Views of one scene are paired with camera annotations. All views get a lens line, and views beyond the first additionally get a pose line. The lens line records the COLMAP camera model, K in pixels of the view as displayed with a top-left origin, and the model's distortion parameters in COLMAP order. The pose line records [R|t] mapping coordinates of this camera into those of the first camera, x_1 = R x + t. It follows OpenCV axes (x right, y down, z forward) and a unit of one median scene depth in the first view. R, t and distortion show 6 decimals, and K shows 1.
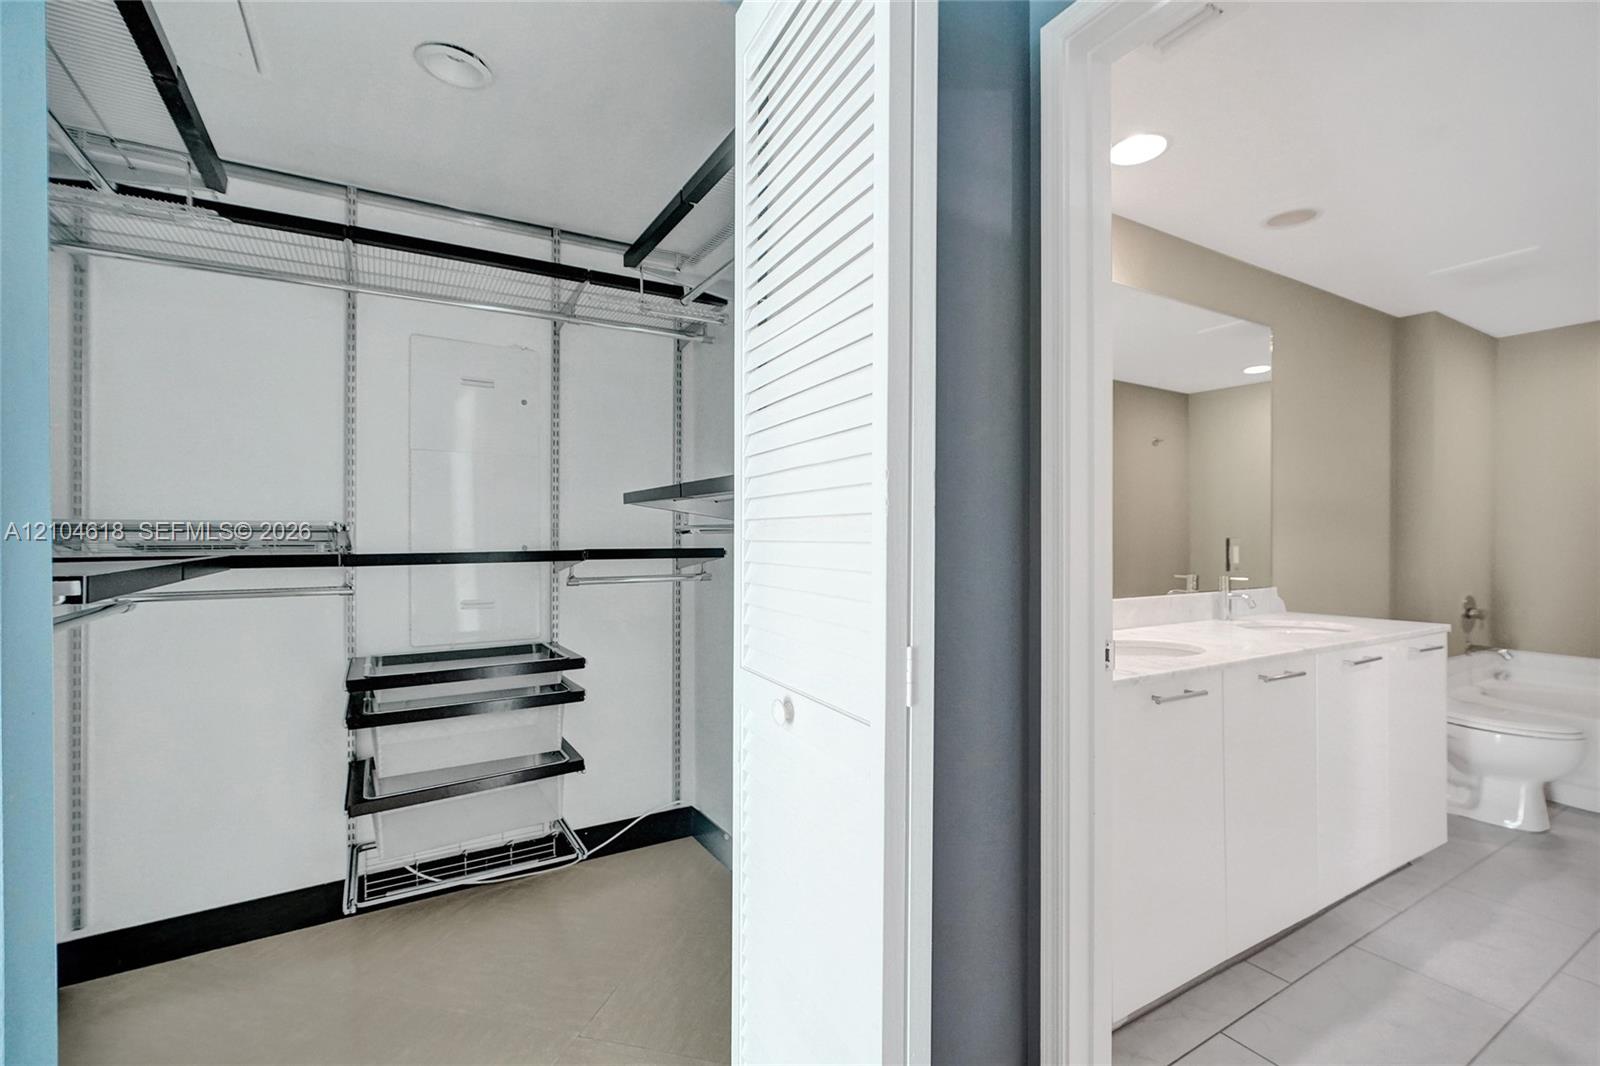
lens RADIAL K [[730.6, 0, 814.3], [0, 730.6, 538.1], [0, 0, 1]] dist [0.002382, 0.001250]
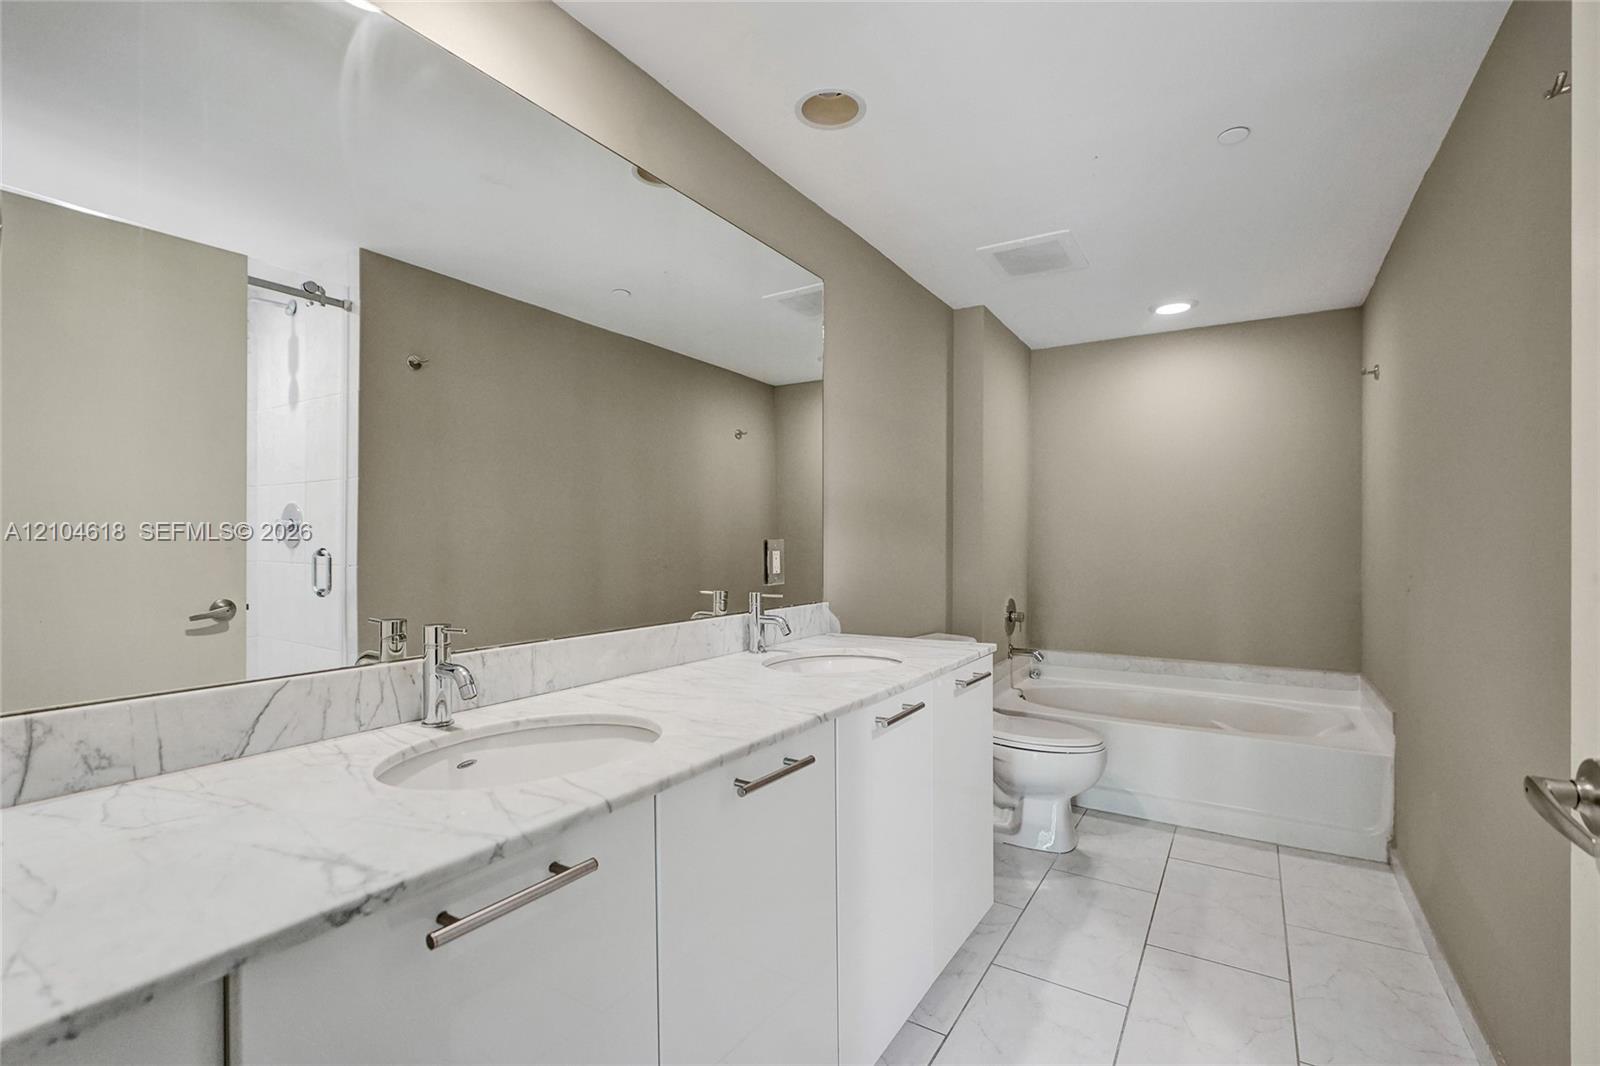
lens RADIAL K [[730.6, 0, 793.0], [0, 730.6, 538.0], [0, 0, 1]] dist [0.002382, 0.001250]
pose [[0.903051, 0.003801, 0.429516, 0.253748], [-0.001151, 0.999979, -0.006429, 0.002087], [-0.429531, 0.005311, 0.903037, 0.292926]]
